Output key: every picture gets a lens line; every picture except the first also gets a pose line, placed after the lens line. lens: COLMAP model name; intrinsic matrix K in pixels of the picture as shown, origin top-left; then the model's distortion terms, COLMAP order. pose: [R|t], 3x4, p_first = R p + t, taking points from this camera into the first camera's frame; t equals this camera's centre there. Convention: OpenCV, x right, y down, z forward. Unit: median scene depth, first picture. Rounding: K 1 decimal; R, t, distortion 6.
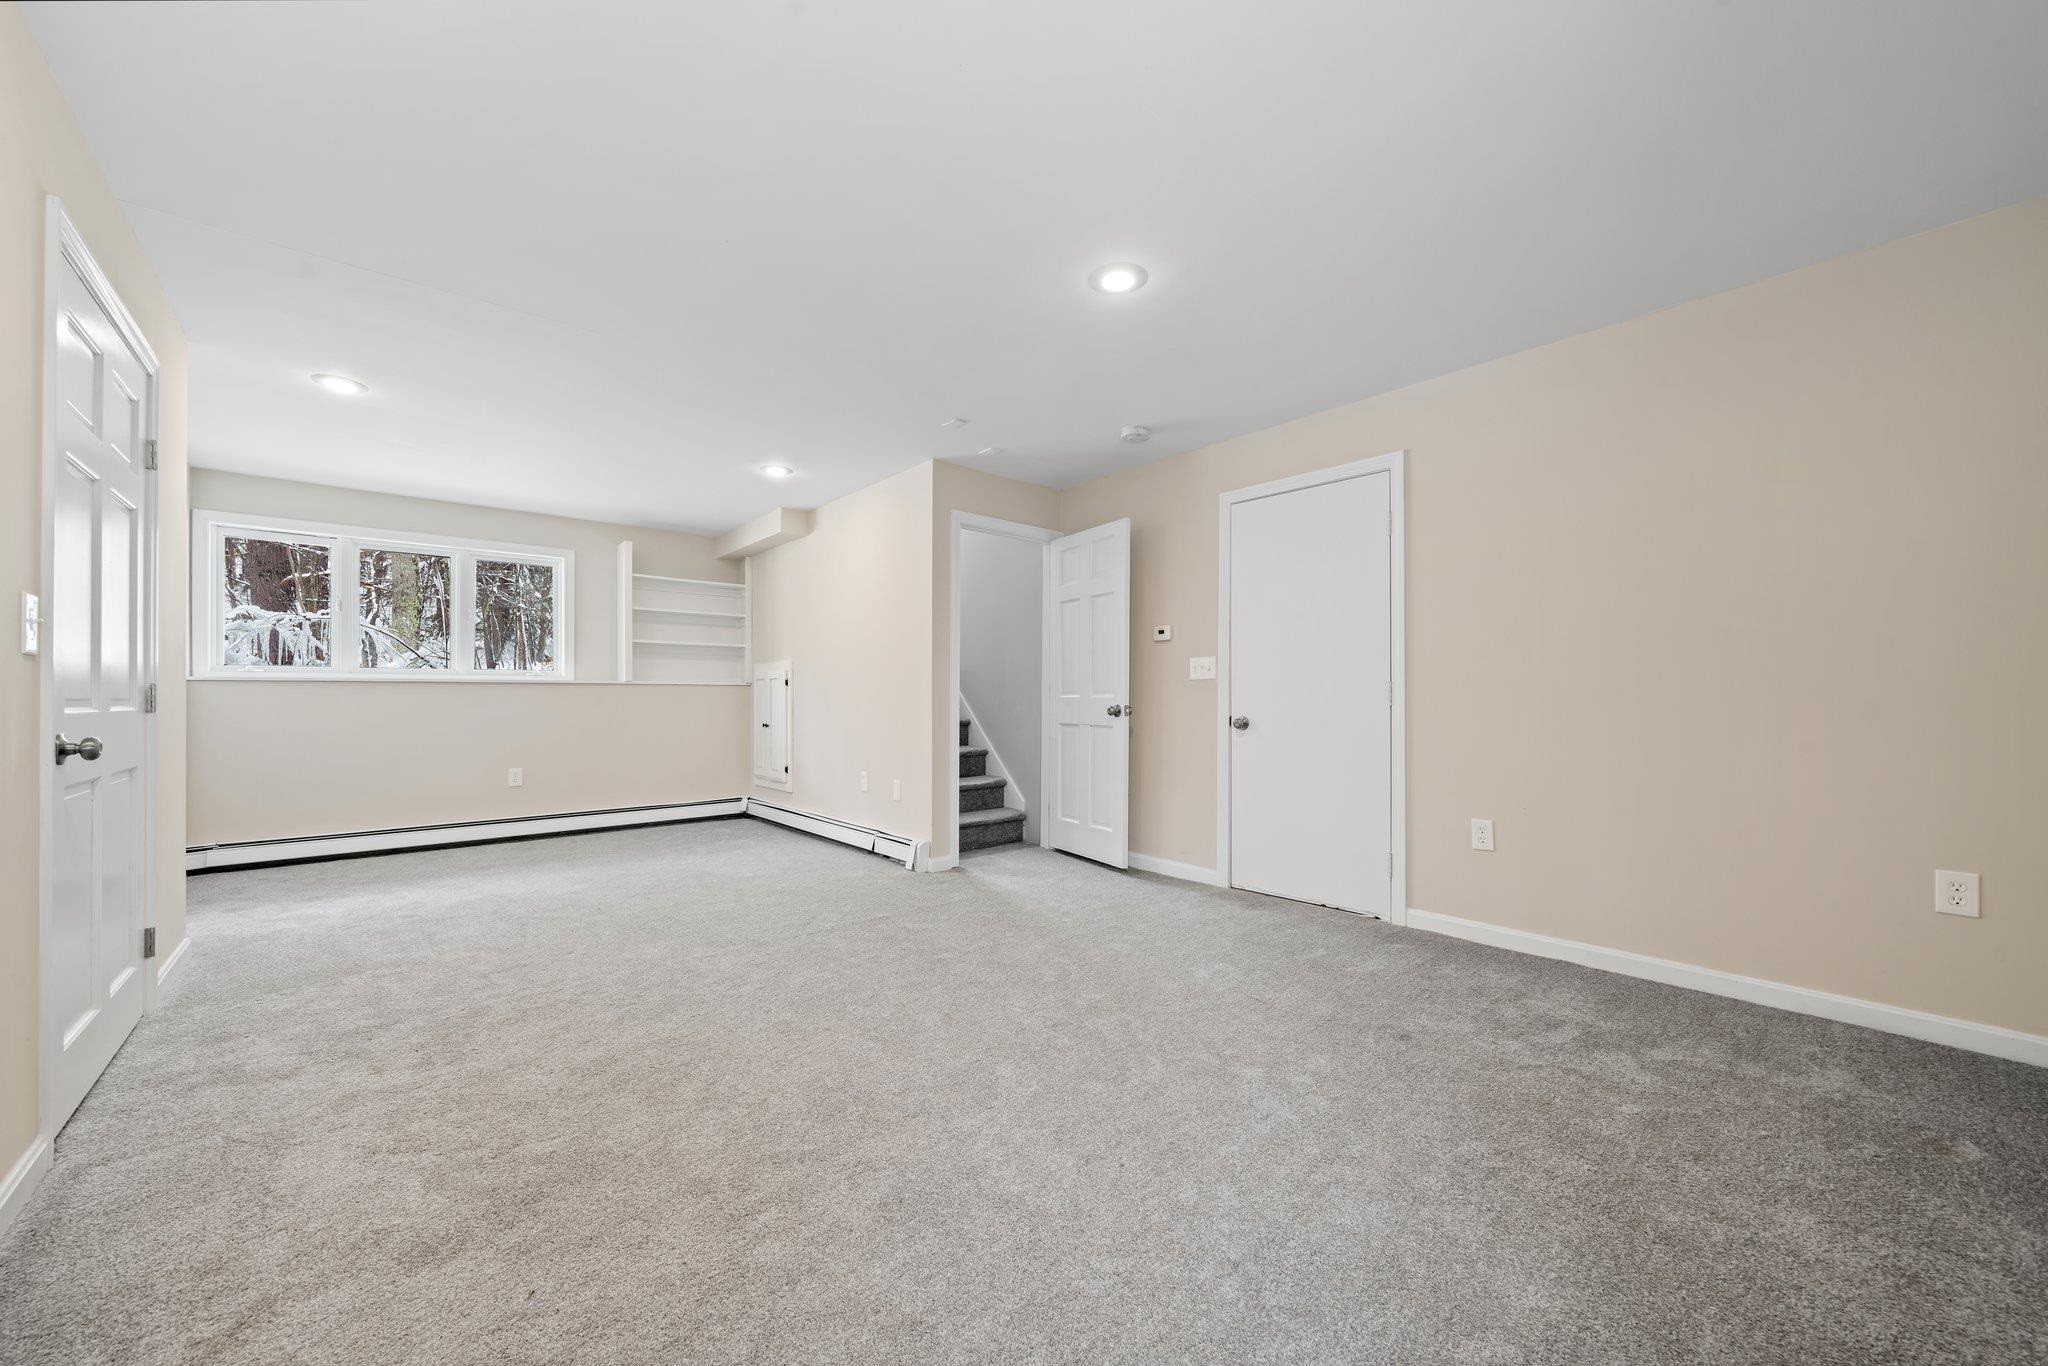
lens RADIAL K [[752.2, 0, 1020.4], [0, 752.2, 695.0], [0, 0, 1]] dist [-0.001030, -0.000180]
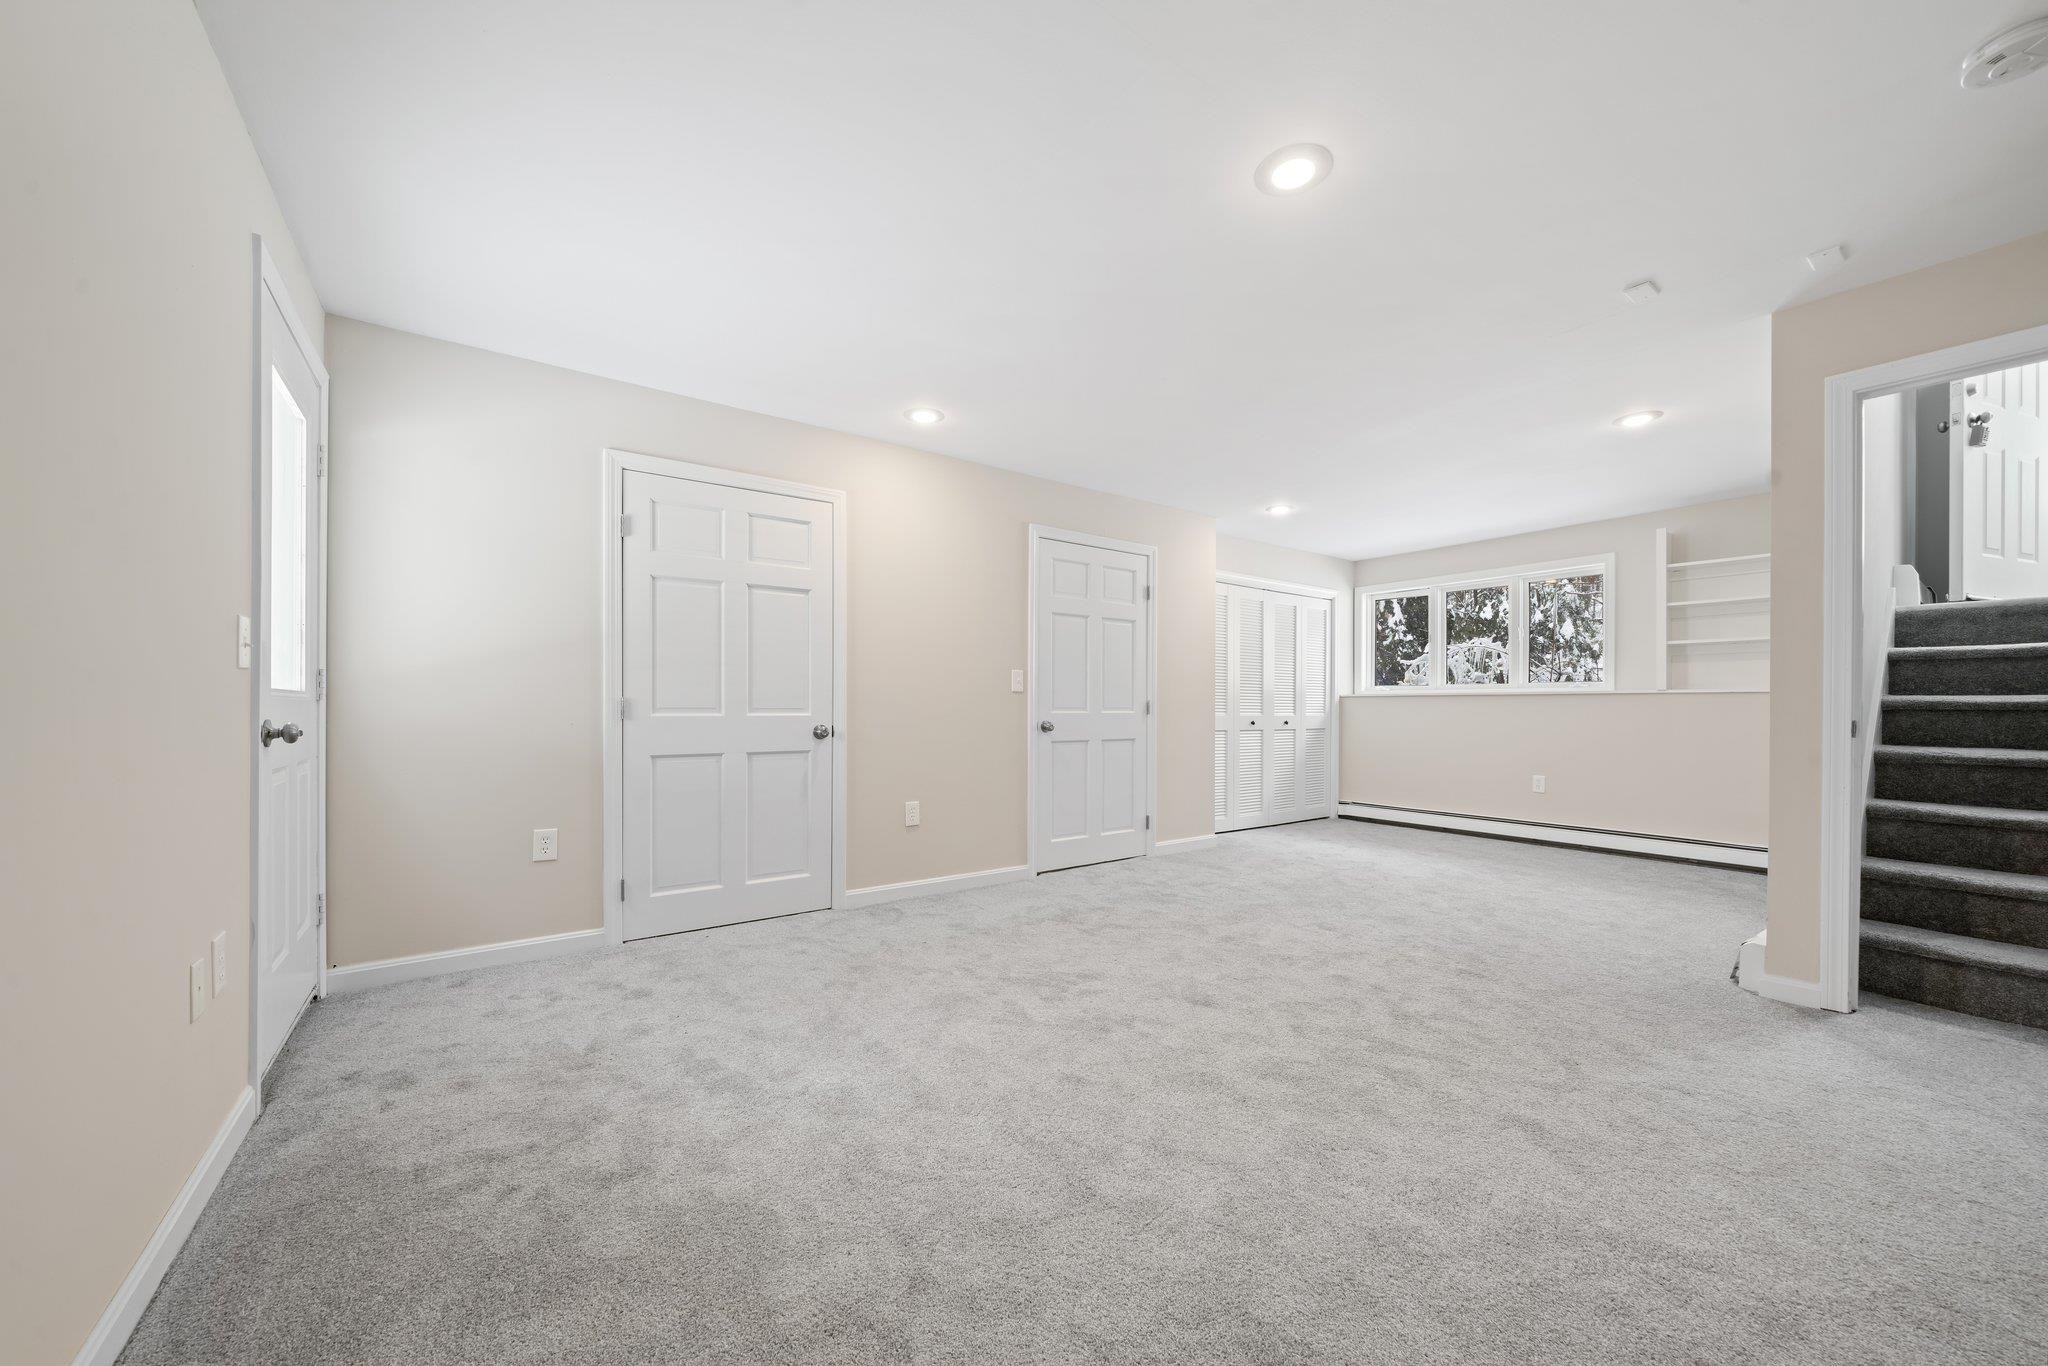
lens RADIAL K [[752.2, 0, 1020.4], [0, 752.2, 695.0], [0, 0, 1]] dist [-0.001030, -0.000180]
pose [[-0.095528, -0.016537, -0.995289, 0.523361], [-0.000843, 0.999863, -0.016532, 0.003169], [0.995426, -0.000740, -0.095529, 0.443687]]
